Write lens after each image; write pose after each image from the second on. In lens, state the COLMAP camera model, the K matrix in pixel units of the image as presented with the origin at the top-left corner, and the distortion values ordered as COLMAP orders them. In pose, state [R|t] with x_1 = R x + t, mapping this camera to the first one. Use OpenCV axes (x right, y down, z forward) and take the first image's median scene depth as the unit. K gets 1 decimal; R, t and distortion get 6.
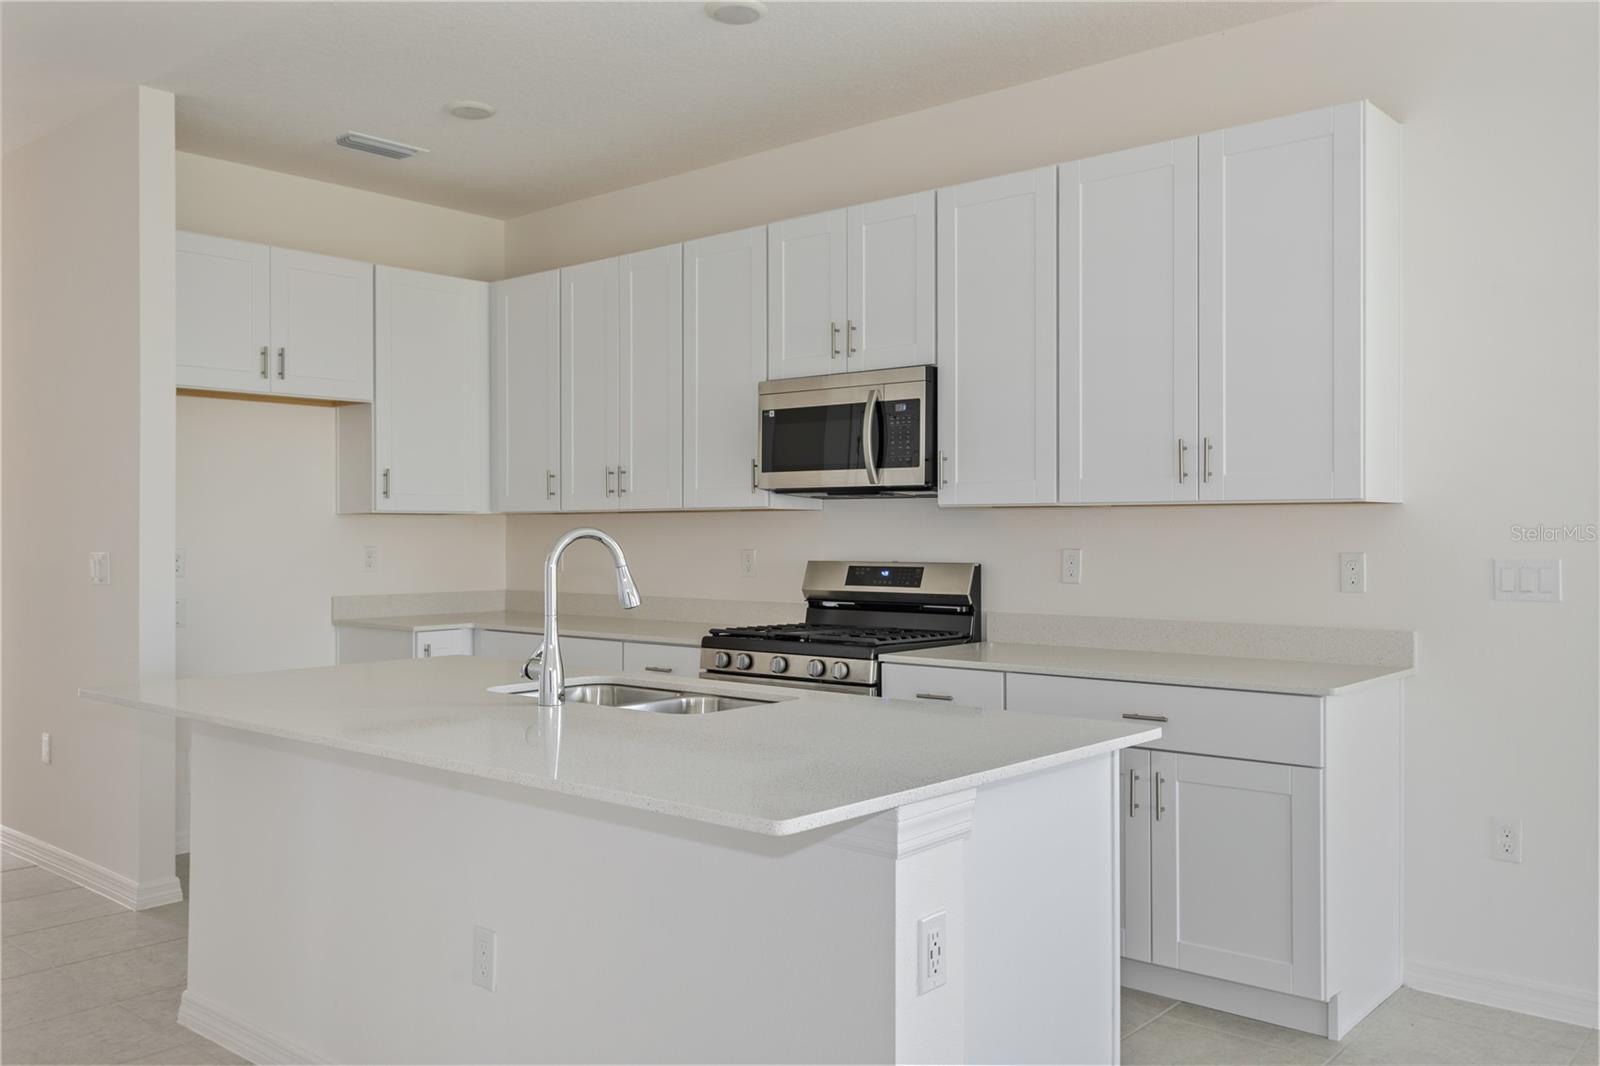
lens RADIAL K [[1313.2, 0, 800.0], [0, 1313.2, 533.0], [0, 0, 1]] dist [0.012026, 0.001160]
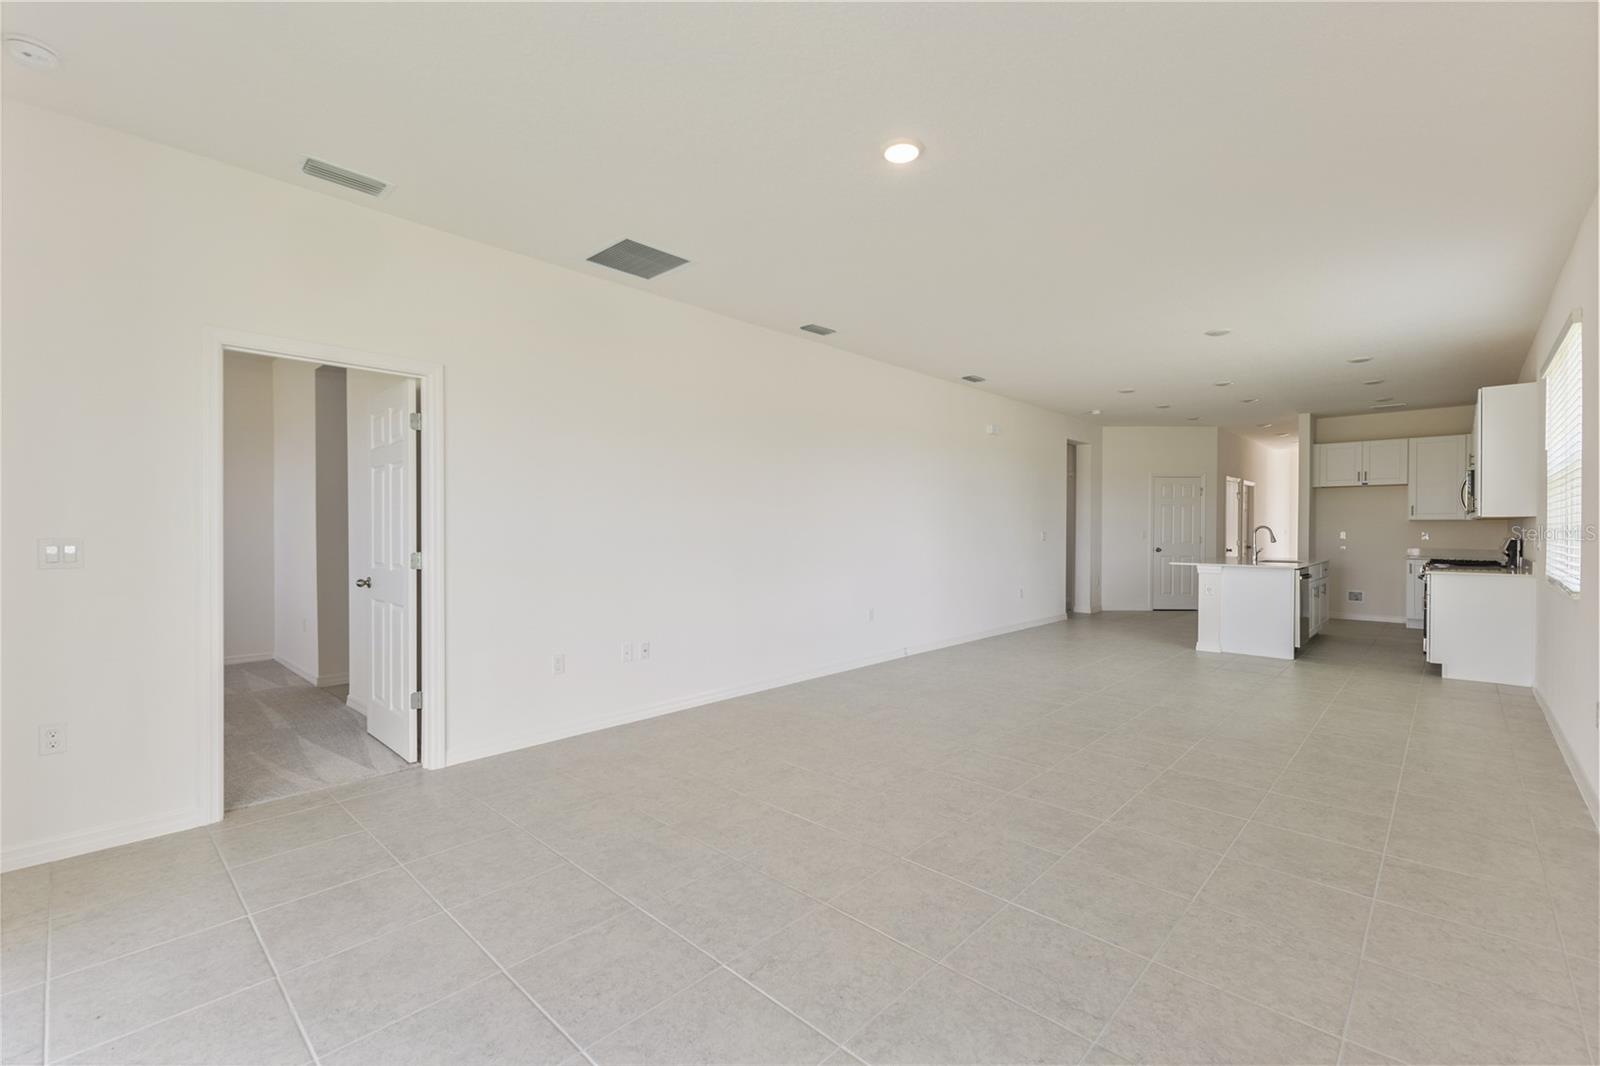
lens RADIAL K [[688.0, 0, 800.0], [0, 688.0, 533.0], [0, 0, 1]] dist [0.002064, 0.000620]
pose [[-0.036729, 0.009983, -0.999275, 1.579194], [-0.001934, 0.999948, 0.010061, 0.000095], [0.999323, 0.002302, -0.036708, -0.409876]]
